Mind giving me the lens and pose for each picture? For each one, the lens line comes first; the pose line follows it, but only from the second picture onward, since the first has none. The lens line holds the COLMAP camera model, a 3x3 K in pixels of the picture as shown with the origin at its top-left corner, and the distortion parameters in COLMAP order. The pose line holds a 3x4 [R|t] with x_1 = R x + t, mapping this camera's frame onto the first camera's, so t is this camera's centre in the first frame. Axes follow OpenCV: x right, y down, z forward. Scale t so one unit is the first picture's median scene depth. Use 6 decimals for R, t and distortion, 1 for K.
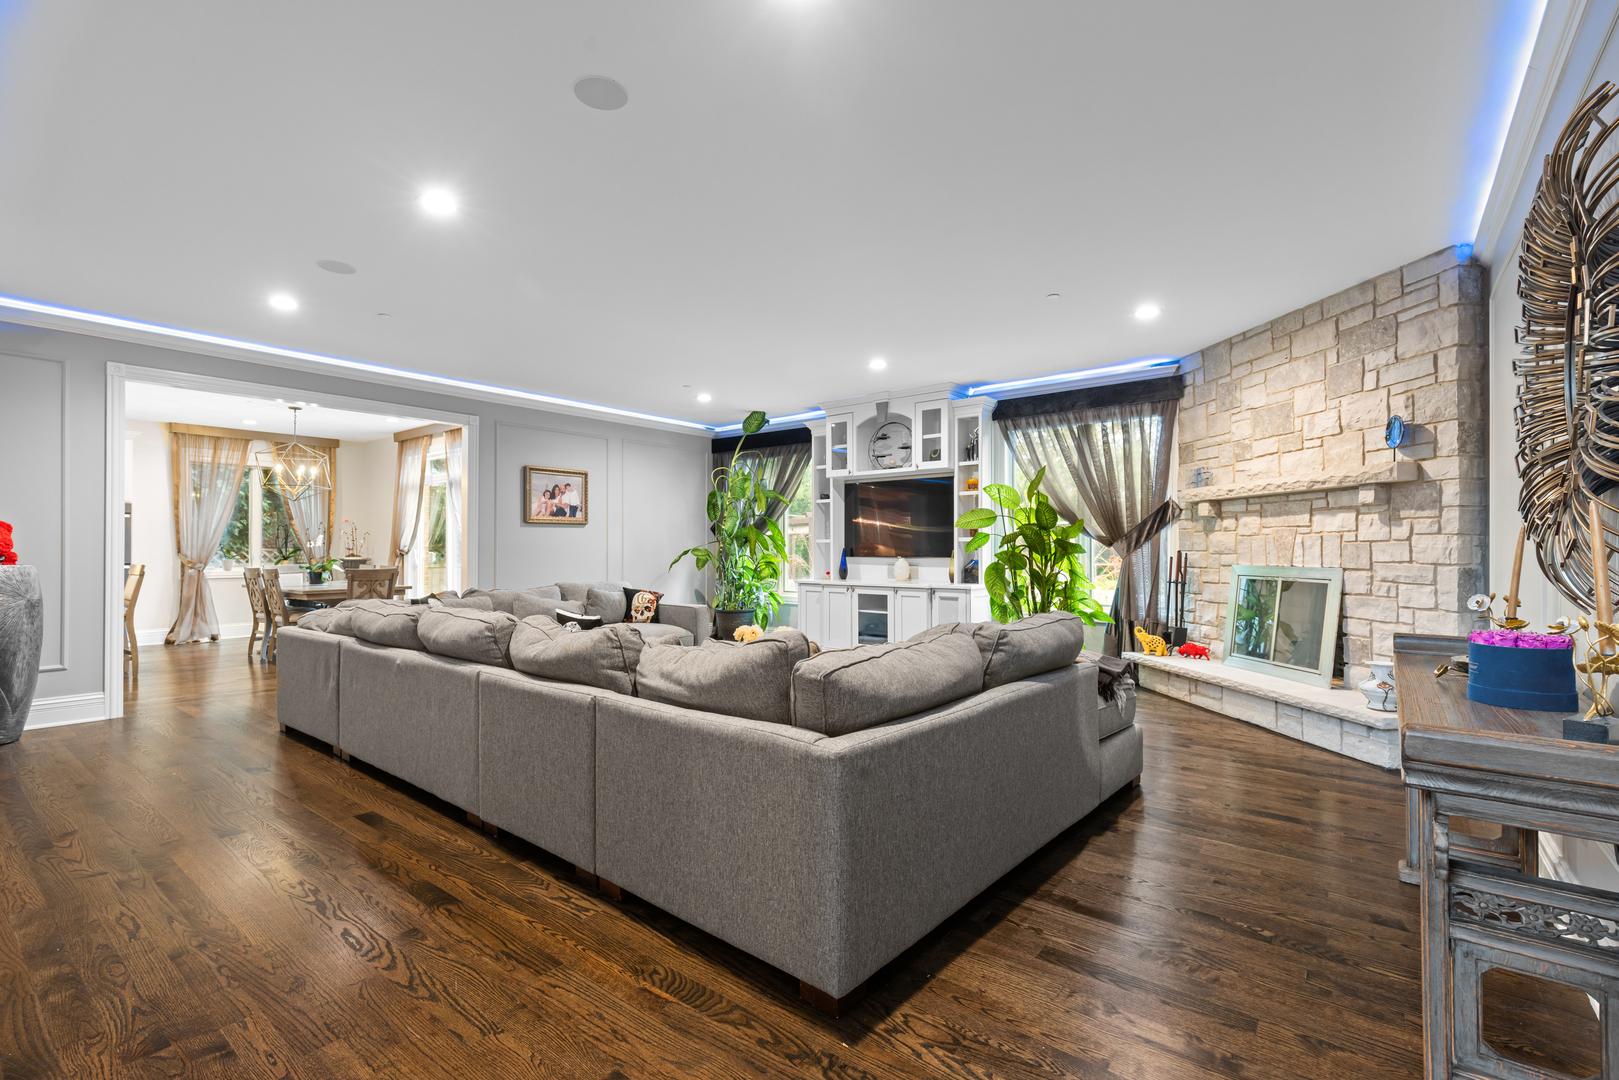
lens RADIAL K [[728.3, 0, 807.2], [0, 728.3, 542.5], [0, 0, 1]] dist [-0.000991, 0.000049]
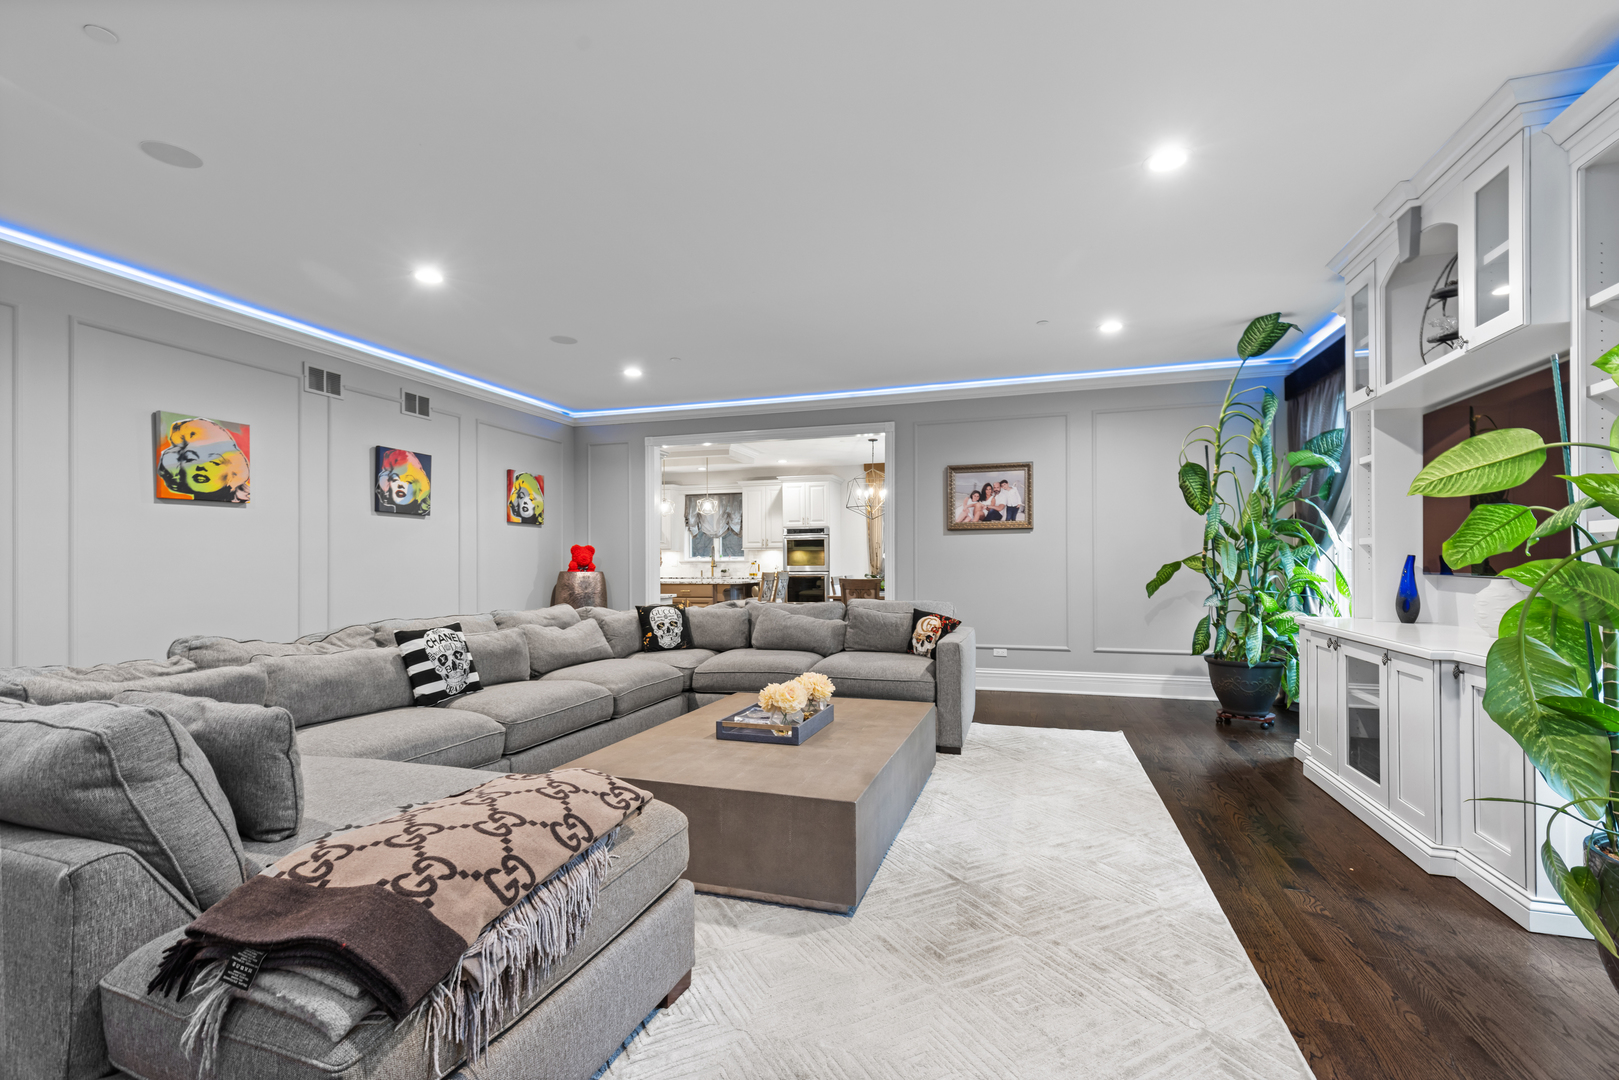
lens RADIAL K [[728.3, 0, 808.0], [0, 728.3, 556.0], [0, 0, 1]] dist [-0.000991, 0.000049]
pose [[0.357294, -0.010745, -0.933930, 0.369842], [0.012775, 0.999897, -0.006617, 0.007463], [0.933904, -0.009567, 0.357395, 0.514933]]
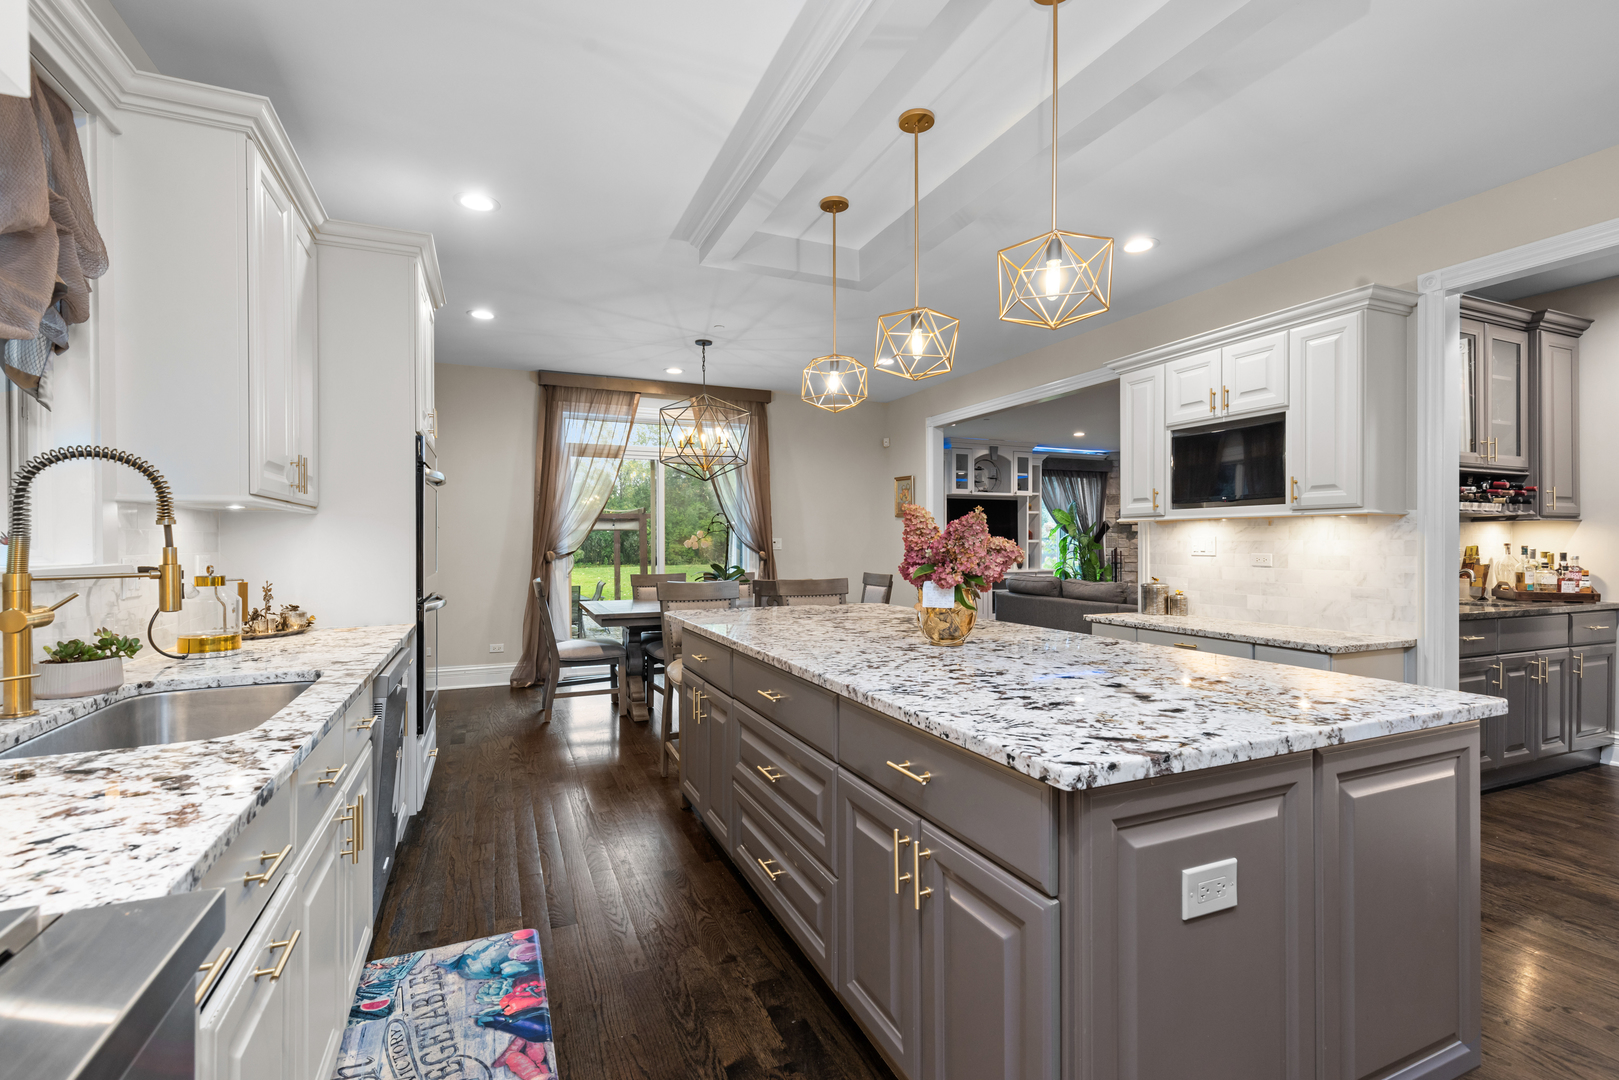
lens RADIAL K [[728.3, 0, 810.4], [0, 728.3, 543.4], [0, 0, 1]] dist [-0.000991, 0.000049]
pose [[0.466063, -0.000401, 0.884751, -1.357696], [-0.009124, 0.999945, 0.005260, -0.001712], [-0.884704, -0.010524, 0.466034, 0.638182]]
